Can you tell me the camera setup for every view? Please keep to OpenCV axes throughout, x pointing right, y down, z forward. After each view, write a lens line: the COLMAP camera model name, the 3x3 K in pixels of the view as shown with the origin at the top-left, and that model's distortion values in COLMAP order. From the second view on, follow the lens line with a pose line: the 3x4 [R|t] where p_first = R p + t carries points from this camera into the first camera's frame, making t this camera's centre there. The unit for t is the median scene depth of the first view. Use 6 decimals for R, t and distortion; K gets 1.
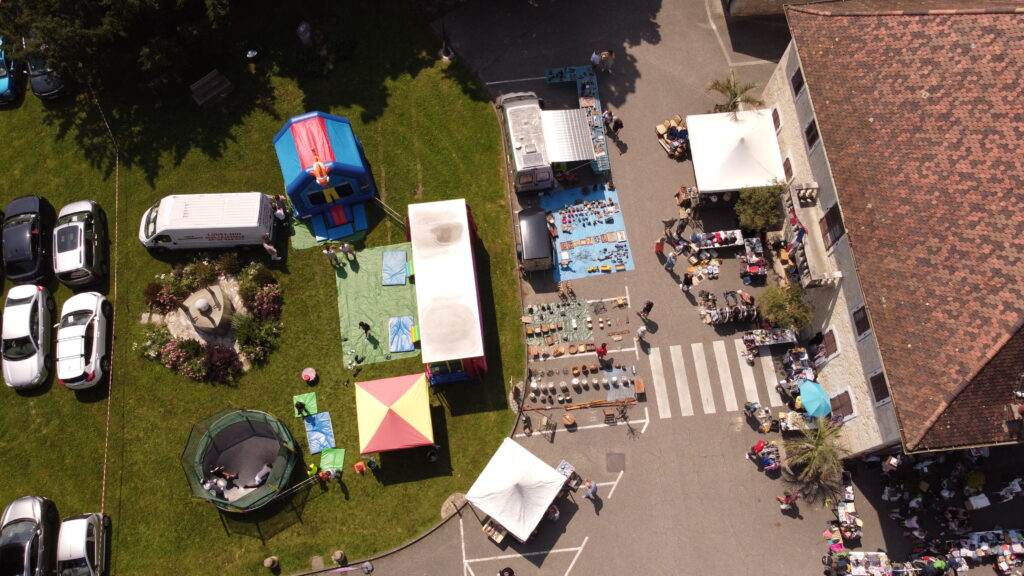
lens RADIAL K [[770.4, 0, 528.6], [0, 770.4, 288.6], [0, 0, 1]] dist [-0.019057, 0.001789]
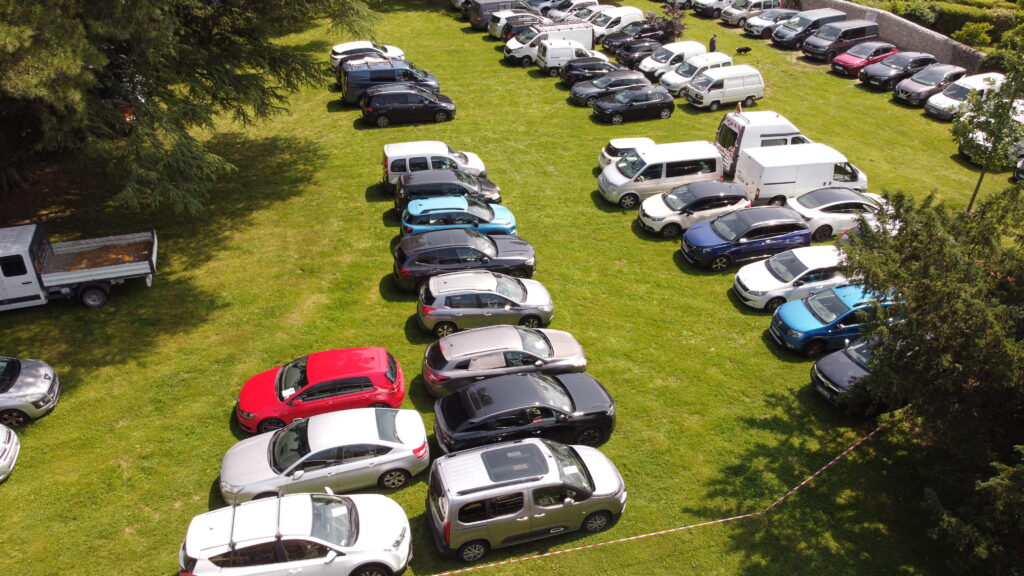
lens RADIAL K [[789.6, 0, 515.6], [0, 789.6, 272.8], [0, 0, 1]] dist [0.003061, 0.000536]
pose [[0.084849, 0.523180, -0.847988, -0.256481], [-0.942617, 0.317961, 0.101854, -0.150099], [0.322915, 0.790685, 0.520137, 0.659563]]
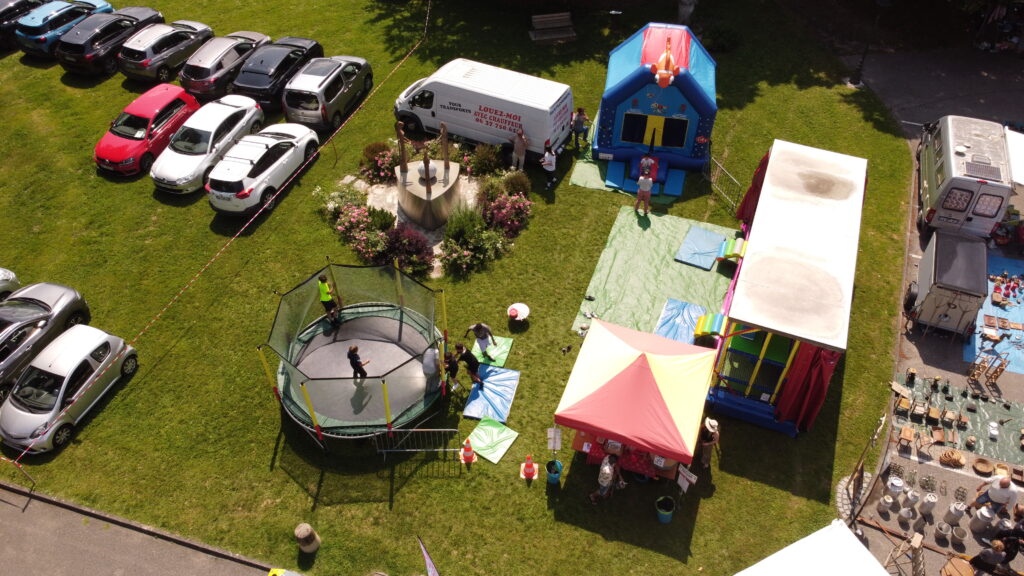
lens RADIAL K [[789.6, 0, 515.6], [0, 789.6, 272.8], [0, 0, 1]] dist [0.003061, 0.000536]
pose [[0.876878, 0.336123, -0.343666, -0.079208], [-0.452431, 0.818656, -0.353708, 0.302620], [0.162454, 0.465644, 0.869934, 0.426285]]
